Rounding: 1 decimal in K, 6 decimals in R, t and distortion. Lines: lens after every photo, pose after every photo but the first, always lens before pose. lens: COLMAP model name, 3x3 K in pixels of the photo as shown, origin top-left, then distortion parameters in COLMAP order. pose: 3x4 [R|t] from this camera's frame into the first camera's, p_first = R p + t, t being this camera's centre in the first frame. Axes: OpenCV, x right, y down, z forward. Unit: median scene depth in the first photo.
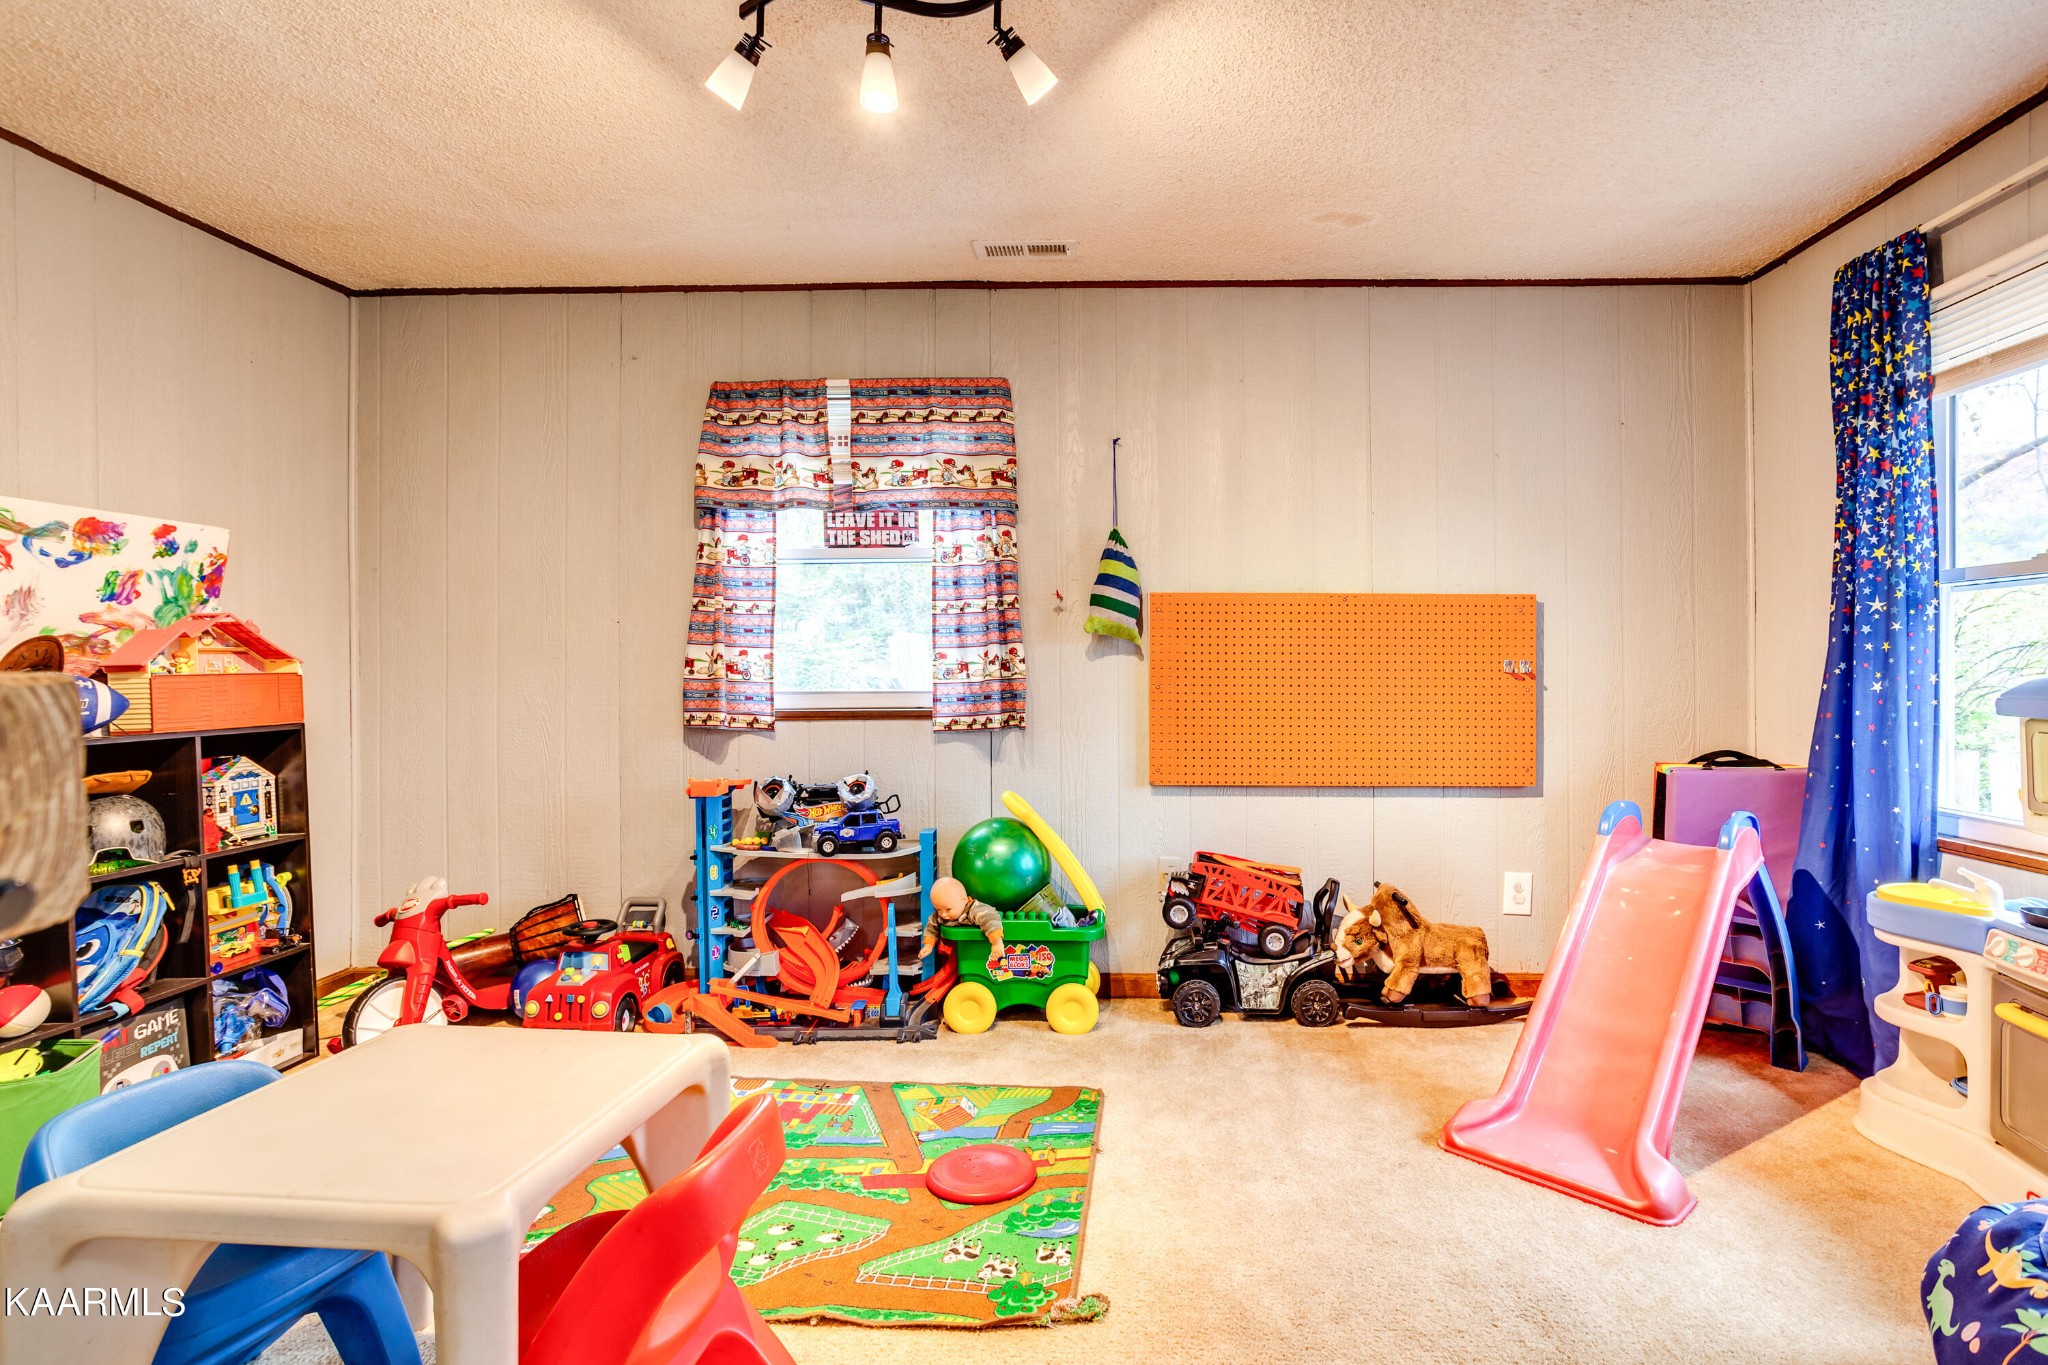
lens RADIAL K [[972.8, 0, 1041.2], [0, 972.8, 691.8], [0, 0, 1]] dist [-0.046523, 0.033301]
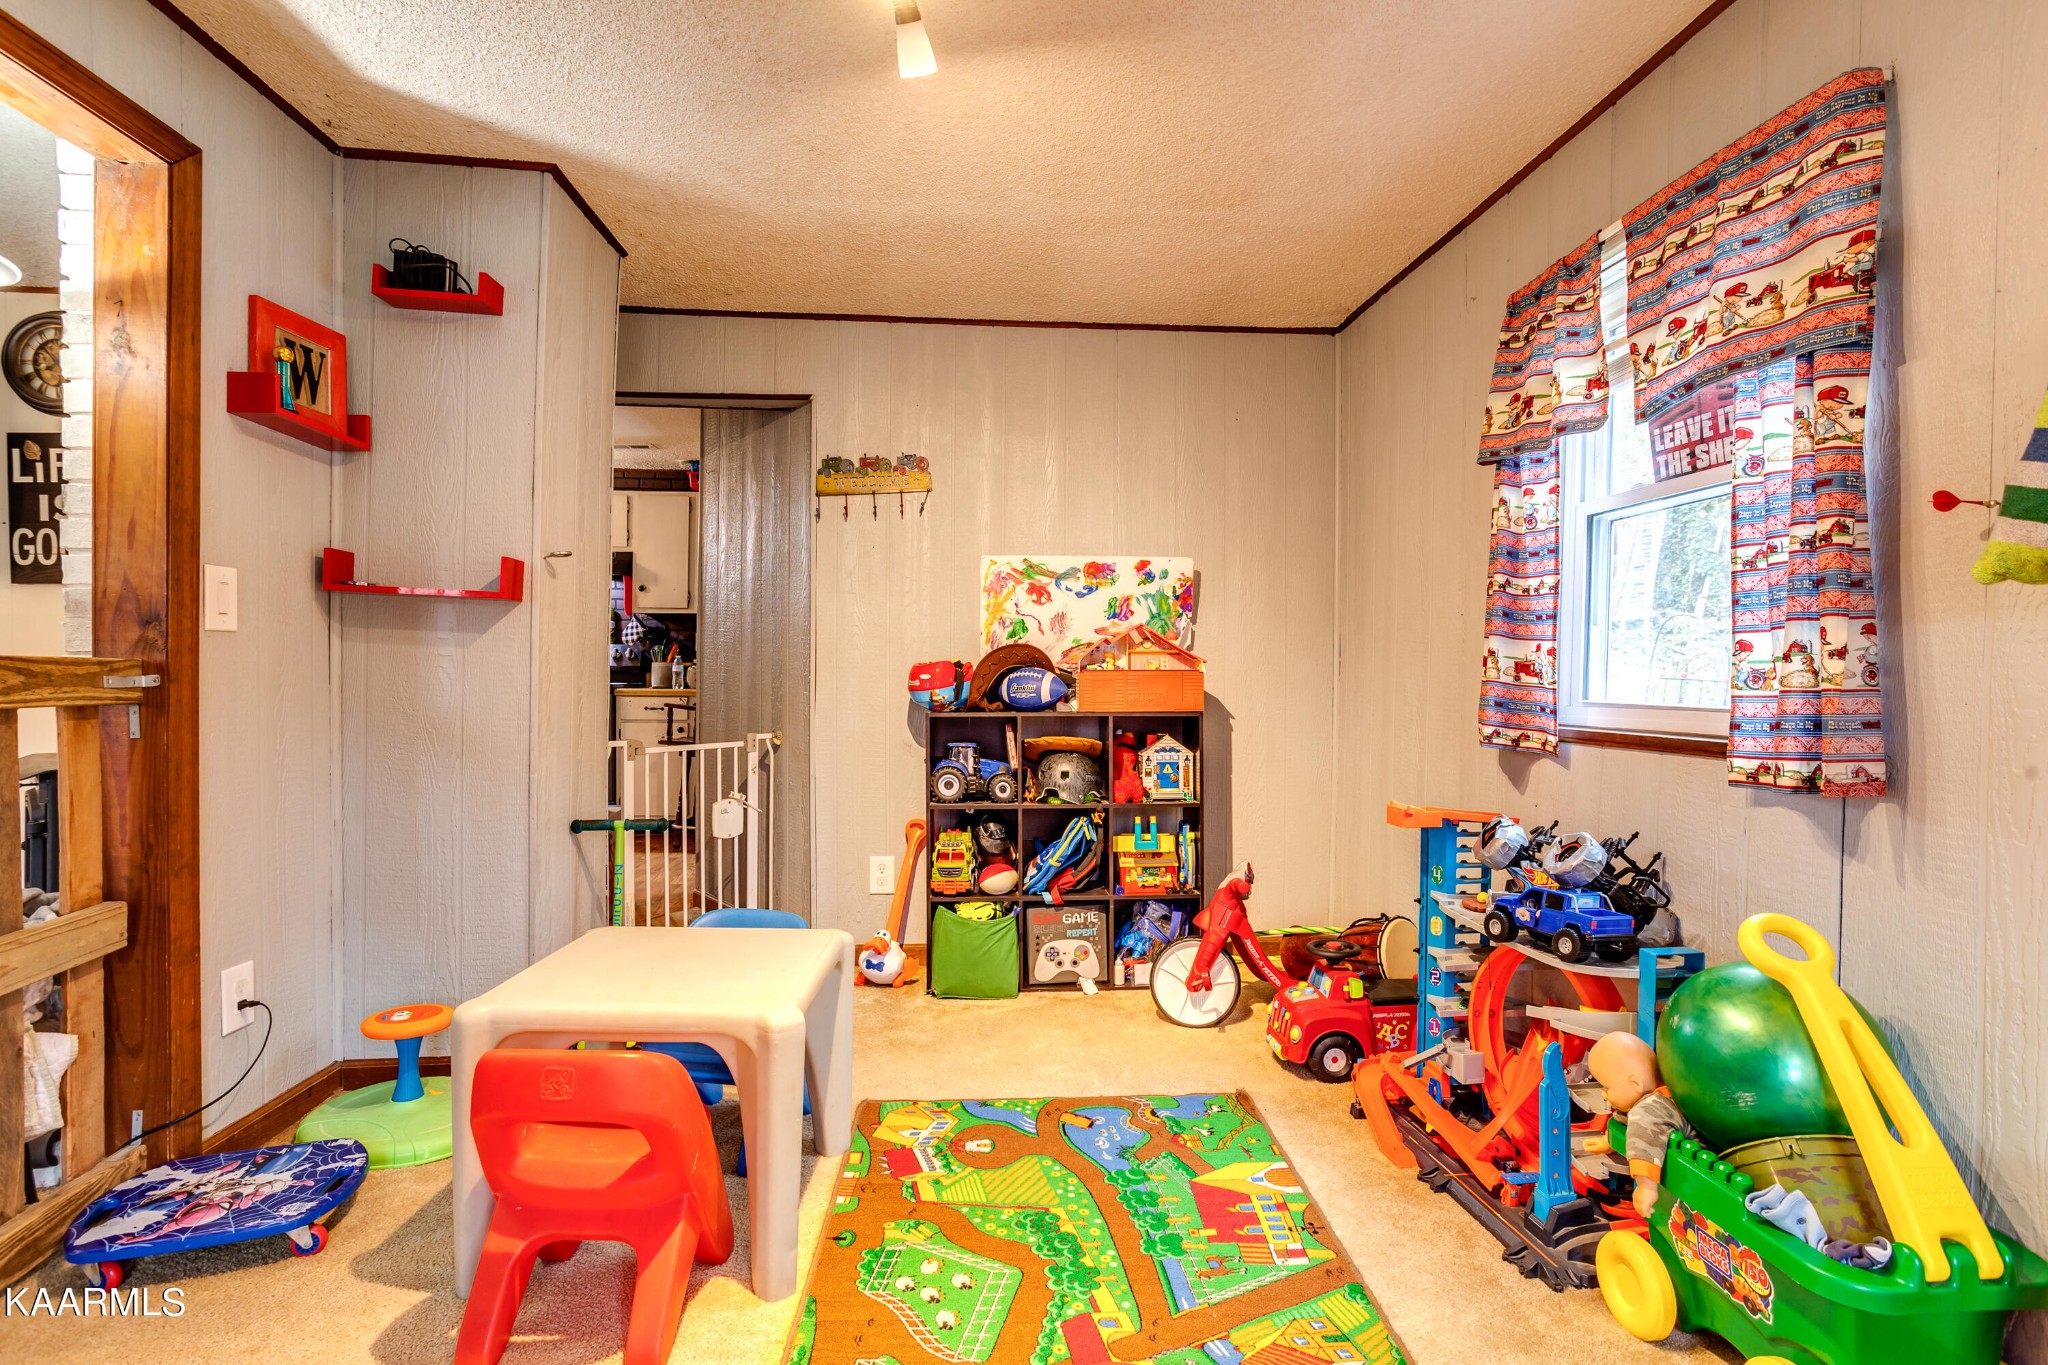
lens RADIAL K [[972.8, 0, 1041.2], [0, 972.8, 691.8], [0, 0, 1]] dist [-0.046523, 0.033301]
pose [[0.196727, 0.025712, -0.980121, 0.391874], [-0.033951, 0.999235, 0.019399, -0.009329], [0.979870, 0.029460, 0.197450, 0.560318]]
